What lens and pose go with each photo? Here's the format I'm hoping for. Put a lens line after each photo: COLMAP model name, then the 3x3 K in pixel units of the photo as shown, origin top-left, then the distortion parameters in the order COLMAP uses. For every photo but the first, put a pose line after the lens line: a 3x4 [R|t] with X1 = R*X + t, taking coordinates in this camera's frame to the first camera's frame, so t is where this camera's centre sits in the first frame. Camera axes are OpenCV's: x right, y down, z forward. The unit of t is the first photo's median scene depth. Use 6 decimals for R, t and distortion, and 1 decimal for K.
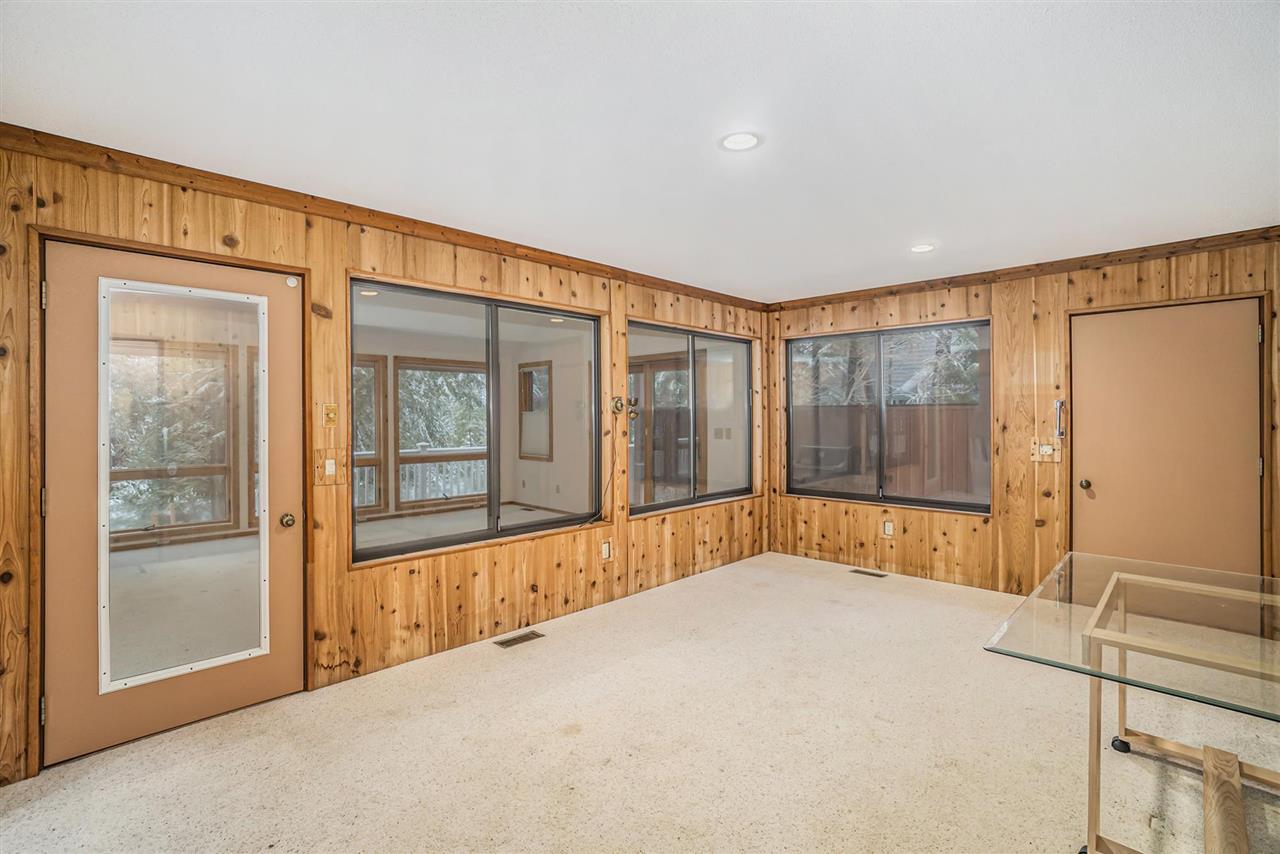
lens RADIAL K [[583.6, 0, 627.9], [0, 583.6, 416.0], [0, 0, 1]] dist [-0.052990, 0.016103]
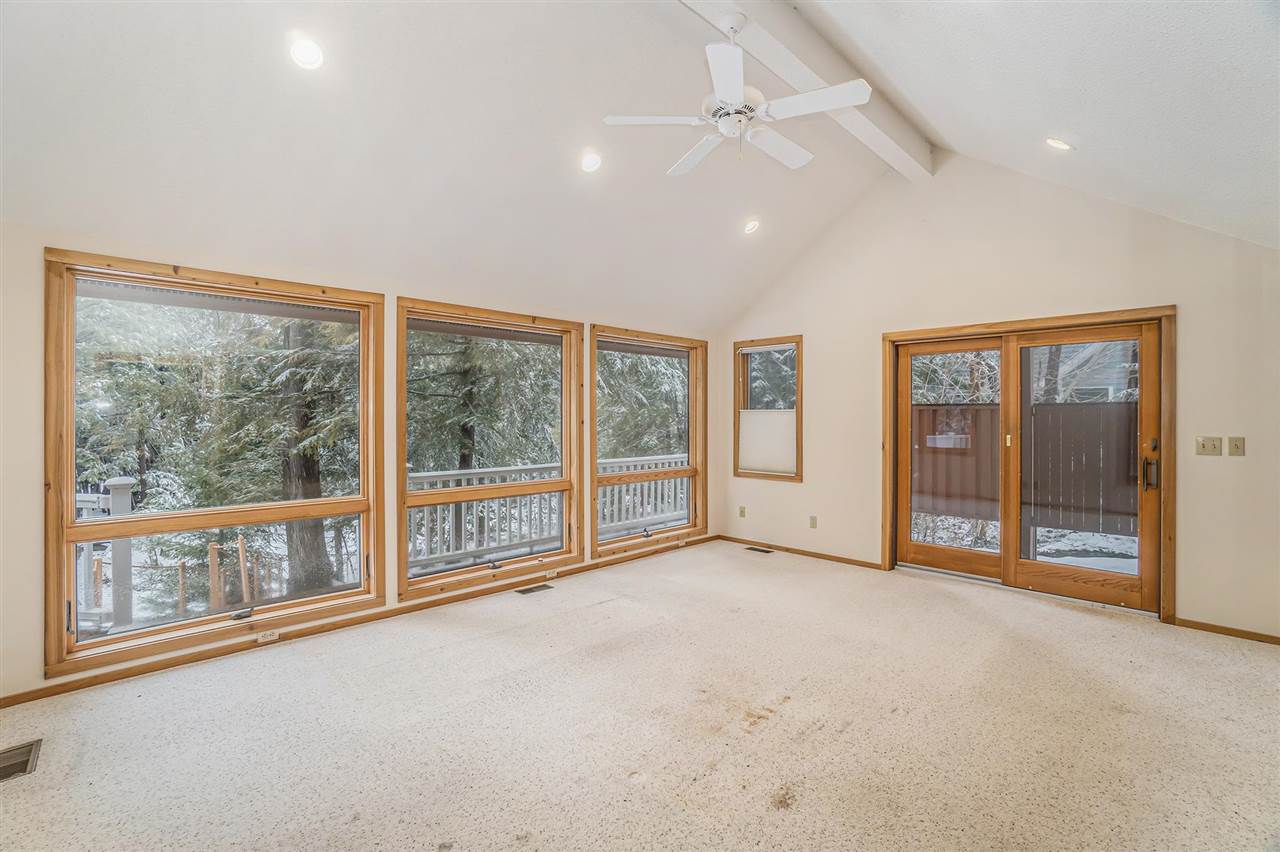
lens RADIAL K [[566.9, 0, 629.8], [0, 566.9, 421.0], [0, 0, 1]] dist [-0.058714, 0.020744]
pose [[0.999829, 0.002808, -0.018256, -0.303942], [-0.002659, 0.999963, 0.008193, 0.000635], [0.018279, -0.008143, 0.999800, 0.309661]]
